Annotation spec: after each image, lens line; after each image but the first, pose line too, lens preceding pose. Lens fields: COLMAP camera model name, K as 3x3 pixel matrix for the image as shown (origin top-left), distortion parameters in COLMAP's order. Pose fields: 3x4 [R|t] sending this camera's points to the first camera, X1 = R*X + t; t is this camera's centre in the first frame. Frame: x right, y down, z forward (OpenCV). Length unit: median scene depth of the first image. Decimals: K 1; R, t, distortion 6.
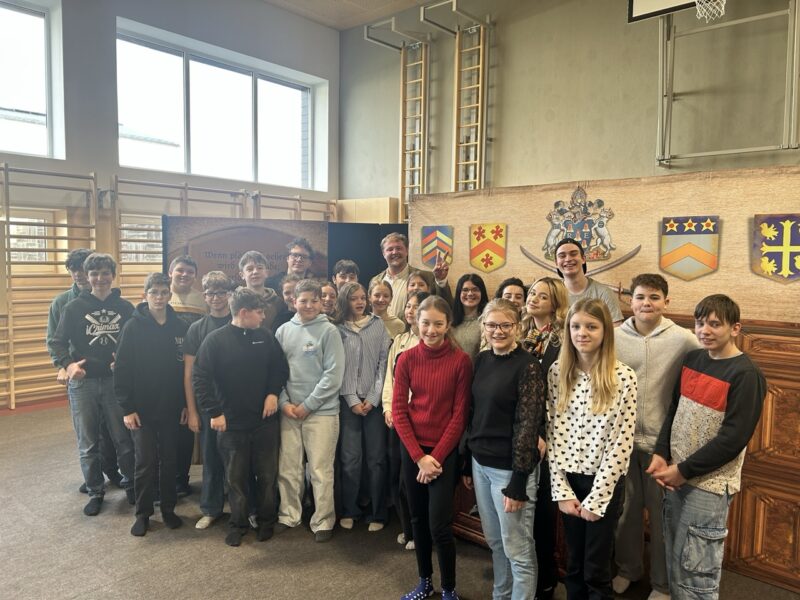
lens RADIAL K [[602.0, 0, 402.9], [0, 602.0, 297.0], [0, 0, 1]] dist [0.070438, -0.076475]
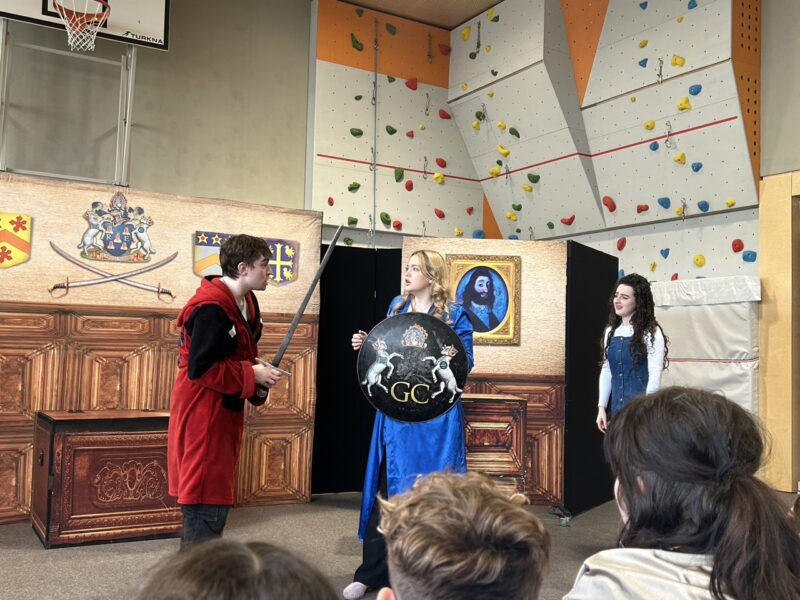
lens RADIAL K [[840.1, 0, 406.4], [0, 840.1, 303.0], [0, 0, 1]] dist [0.031501, 0.000000]
pose [[0.301405, 0.047192, 0.952327, -0.817541], [0.043156, 0.997076, -0.063069, 0.108271], [-0.952519, 0.060108, 0.298487, 0.082842]]
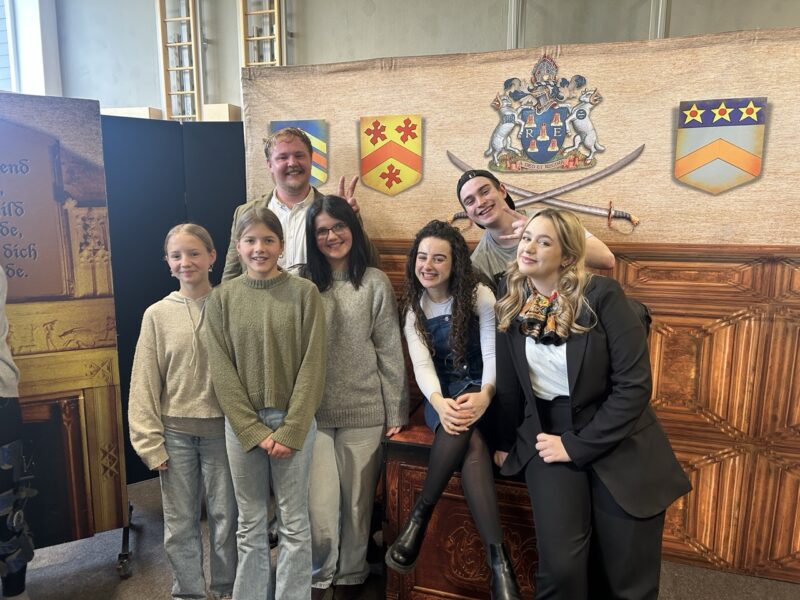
lens RADIAL K [[602.0, 0, 406.4], [0, 602.0, 301.4], [0, 0, 1]] dist [0.070438, -0.076475]
pose [[0.910647, -0.076480, 0.406045, -0.113110], [0.038427, 0.994137, 0.101069, 0.008005], [-0.411394, -0.076435, 0.908247, 0.385295]]
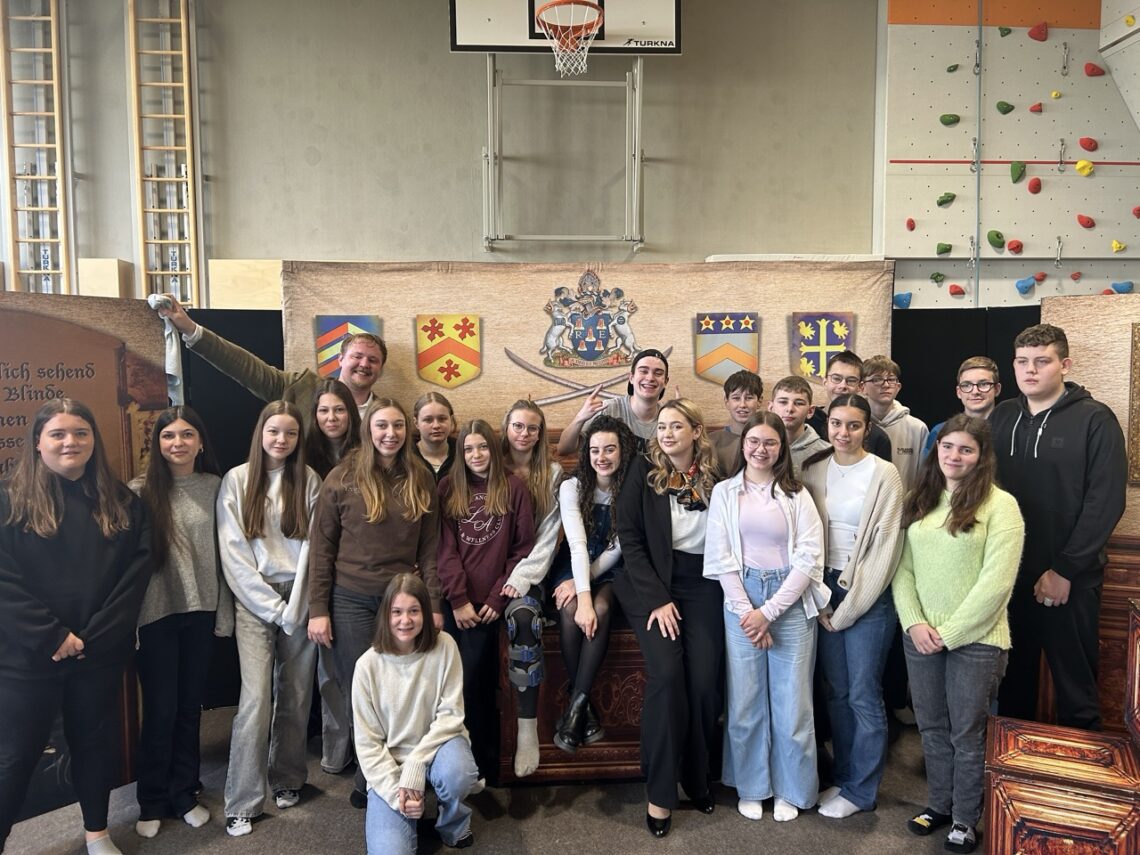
lens RADIAL K [[857.9, 0, 574.1], [0, 857.9, 420.9], [0, 0, 1]] dist [0.070438, -0.076475]
pose [[0.699318, -0.063949, 0.711945, -0.430656], [0.067657, 0.997440, 0.023136, -0.016626], [-0.711602, 0.031989, 0.701854, 0.228191]]
